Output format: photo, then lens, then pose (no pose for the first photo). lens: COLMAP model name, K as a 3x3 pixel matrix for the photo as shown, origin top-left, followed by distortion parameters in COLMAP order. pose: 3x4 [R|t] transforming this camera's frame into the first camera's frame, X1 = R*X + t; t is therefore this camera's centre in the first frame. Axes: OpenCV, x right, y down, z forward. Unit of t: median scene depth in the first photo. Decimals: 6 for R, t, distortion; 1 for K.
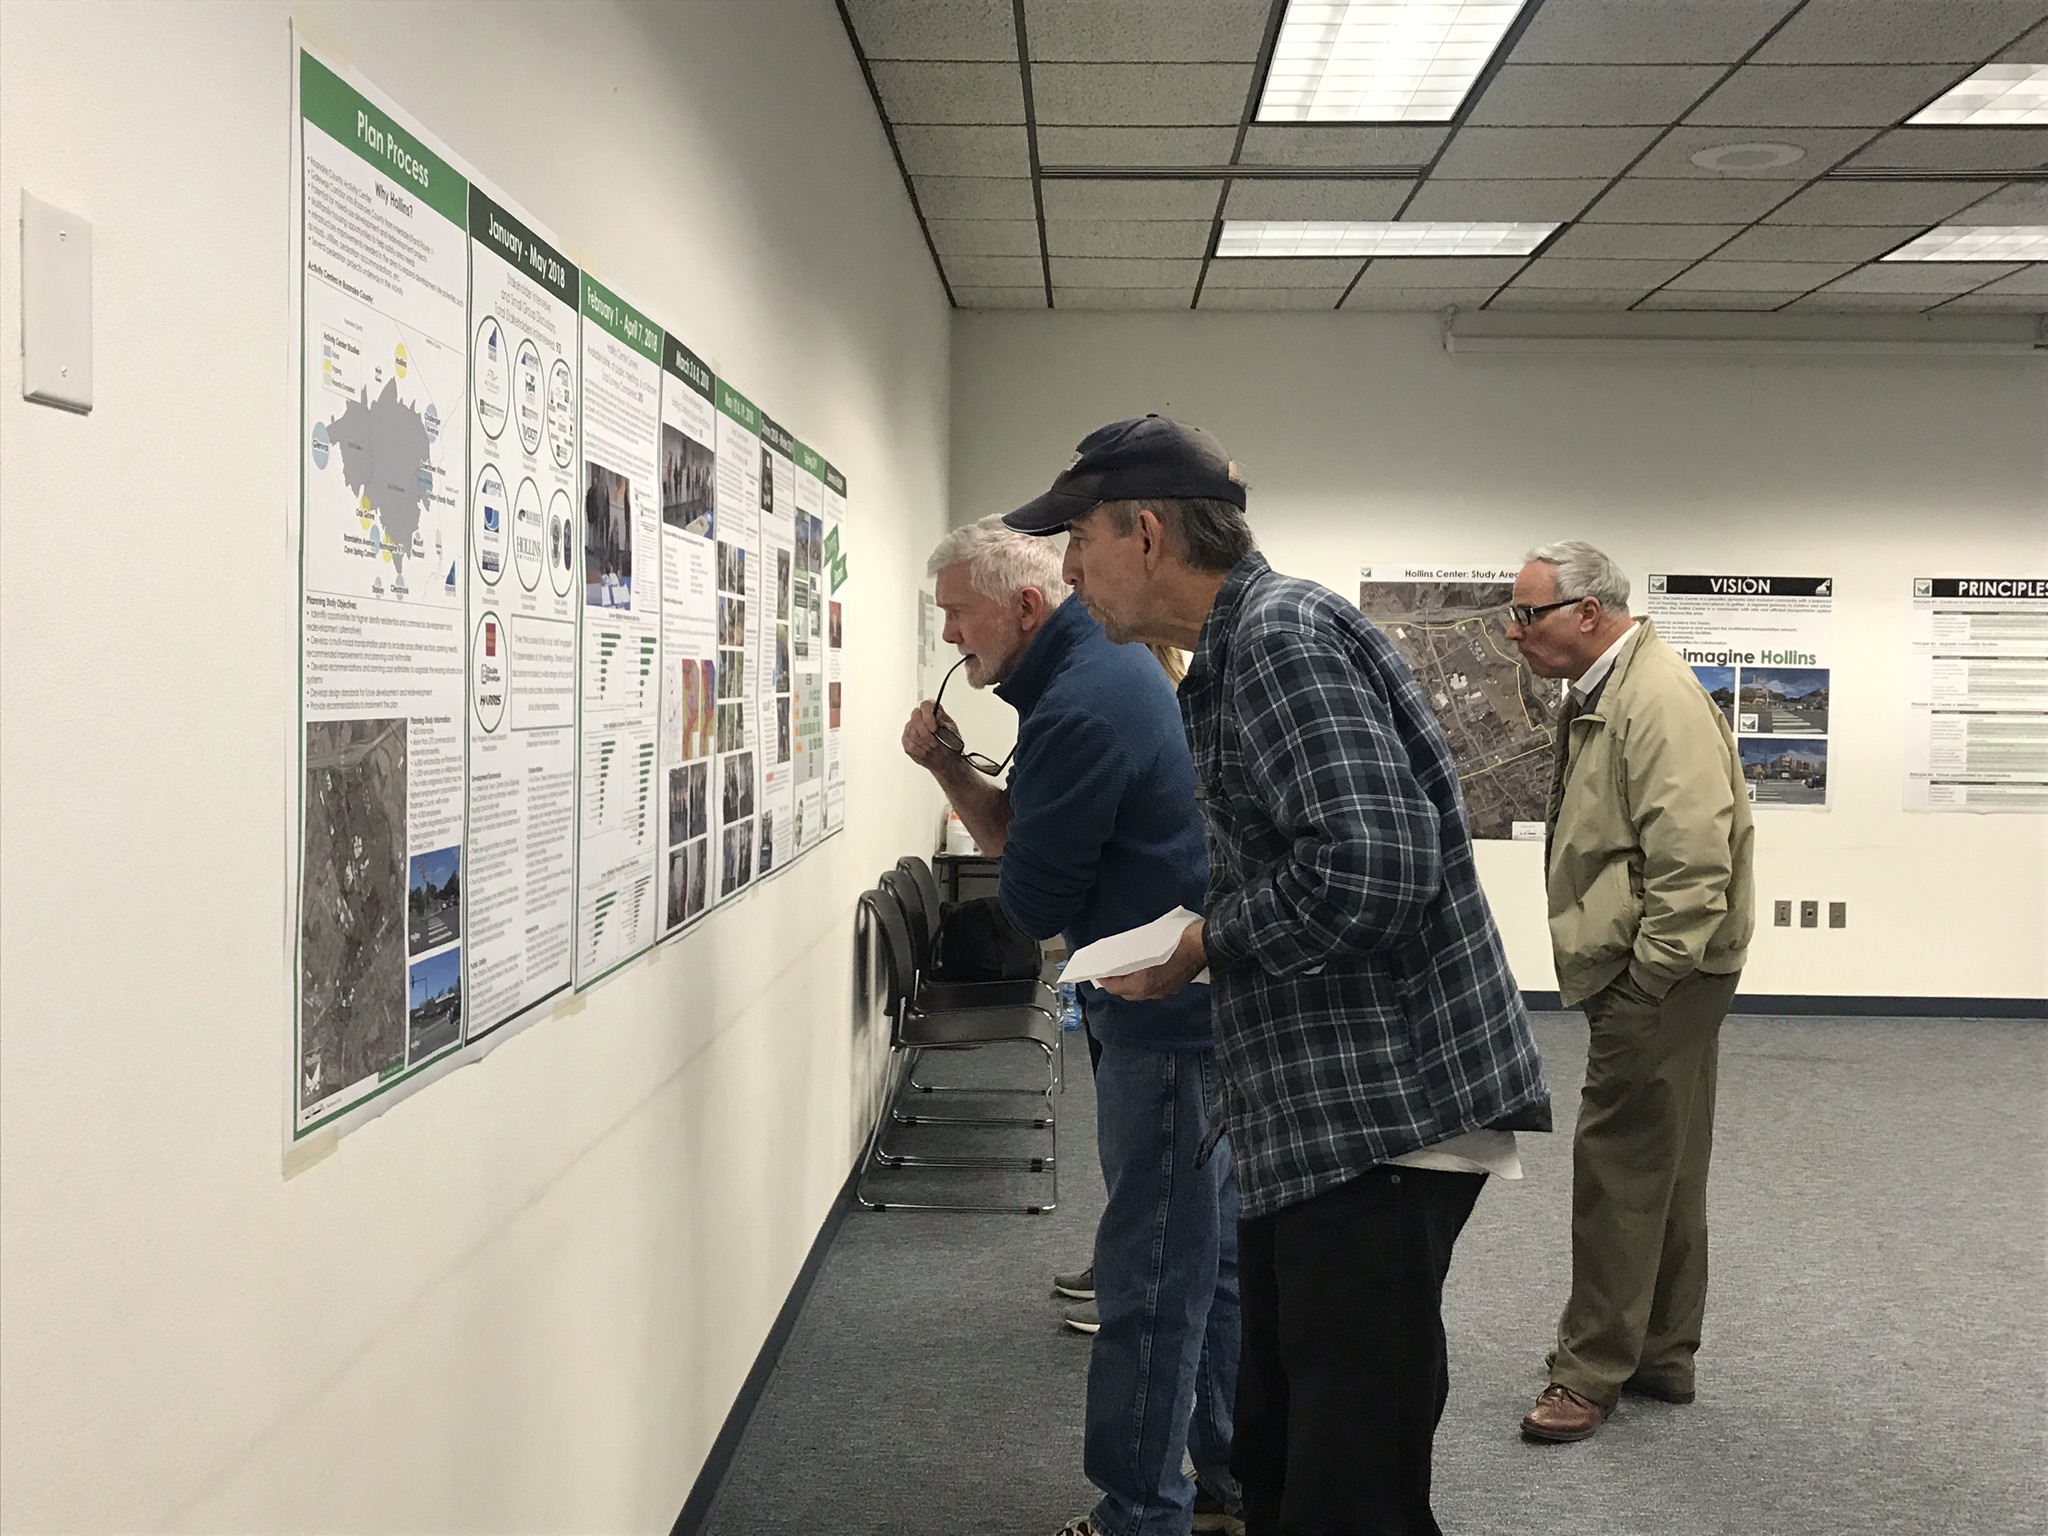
lens RADIAL K [[2052.3, 0, 1024.0], [0, 2052.3, 768.0], [0, 0, 1]] dist [0.220174, -0.882225]
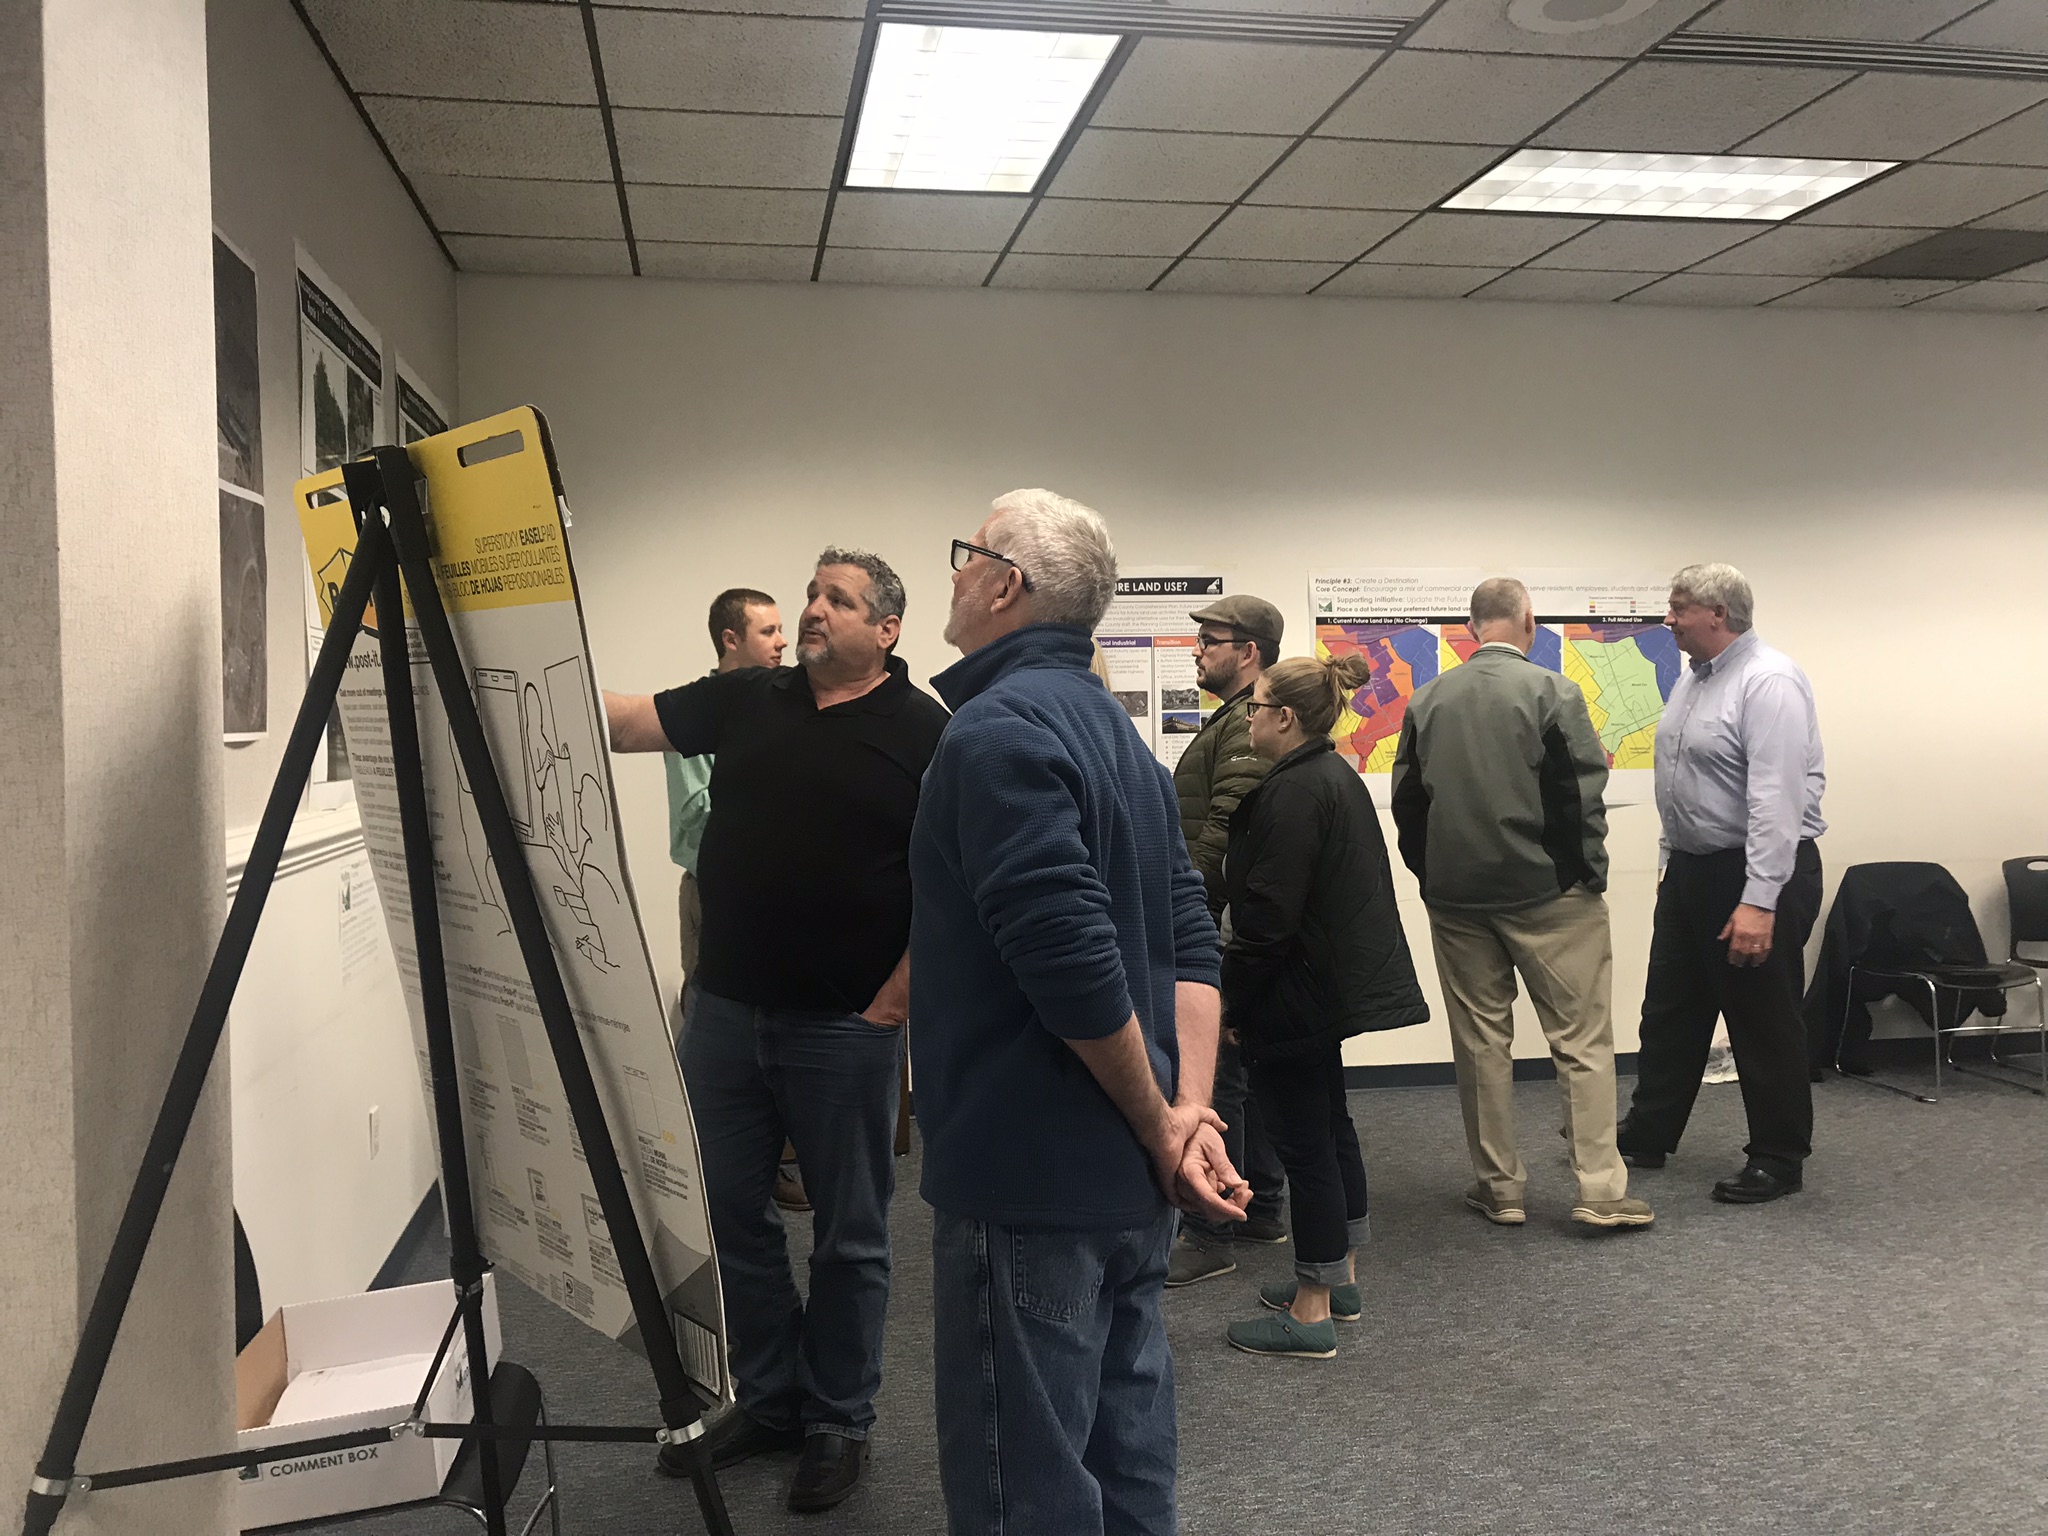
lens RADIAL K [[1610.5, 0, 996.4], [0, 1610.5, 770.9], [0, 0, 1]] dist [0.139154, -0.519080]
pose [[0.977015, -0.031300, 0.210859, 0.007150], [0.035221, 0.999269, -0.014863, -0.009787], [-0.210239, 0.021948, 0.977404, 0.213792]]
